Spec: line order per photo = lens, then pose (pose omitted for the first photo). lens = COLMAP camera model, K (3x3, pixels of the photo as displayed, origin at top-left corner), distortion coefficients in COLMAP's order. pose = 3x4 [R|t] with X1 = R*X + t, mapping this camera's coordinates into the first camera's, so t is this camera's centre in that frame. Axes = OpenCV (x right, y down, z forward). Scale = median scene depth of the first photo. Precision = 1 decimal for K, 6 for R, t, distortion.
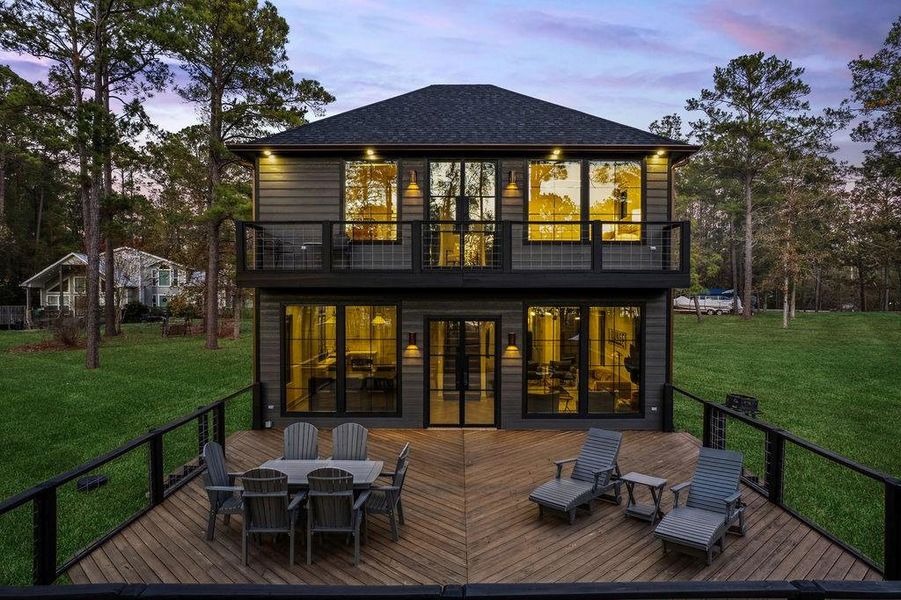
lens RADIAL K [[567.7, 0, 462.6], [0, 567.7, 290.0], [0, 0, 1]] dist [-0.101356, 0.089443]
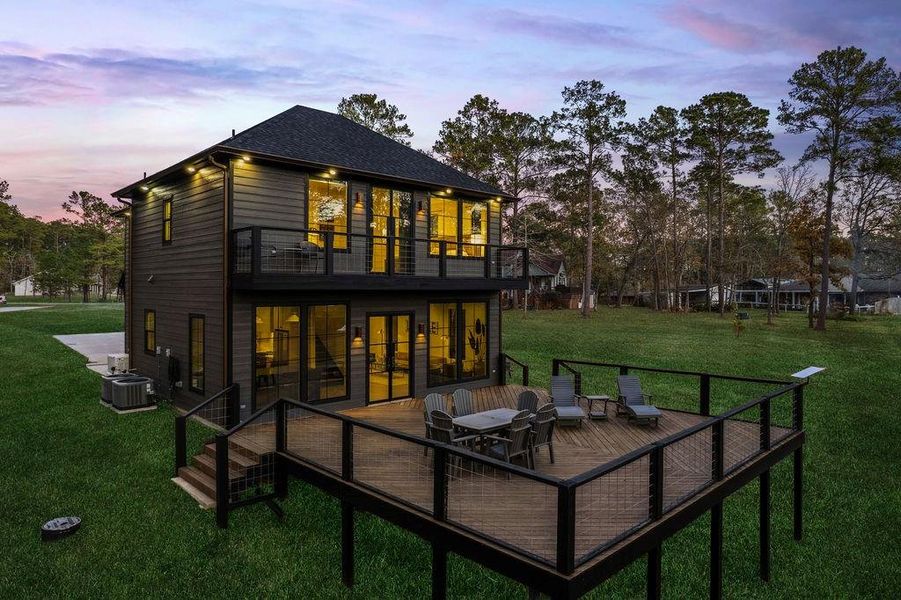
lens RADIAL K [[567.7, 0, 462.6], [0, 567.7, 290.0], [0, 0, 1]] dist [-0.101356, 0.089443]
pose [[0.712790, 0.001261, 0.701376, -0.766674], [0.002225, 0.999989, -0.004059, 0.002024], [-0.701374, 0.004454, 0.712780, -0.006918]]
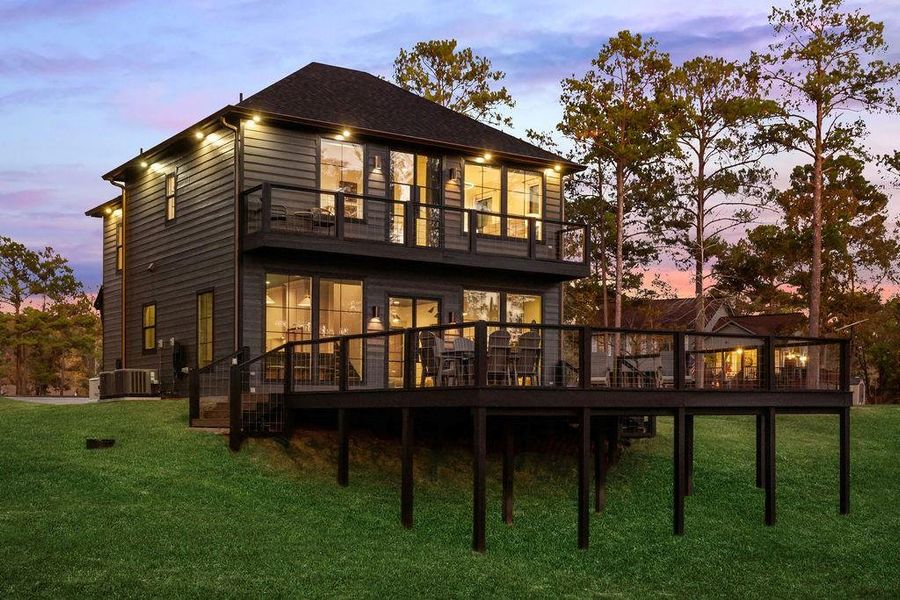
lens RADIAL K [[1087.2, 0, 449.7], [0, 1087.2, 406.3], [0, 0, 1]] dist [-0.005256, 0.006944]
pose [[0.830455, 0.004905, 0.557064, -1.120778], [0.000262, 0.999958, -0.009196, 0.283561], [-0.557085, 0.007783, 0.830419, -0.792764]]
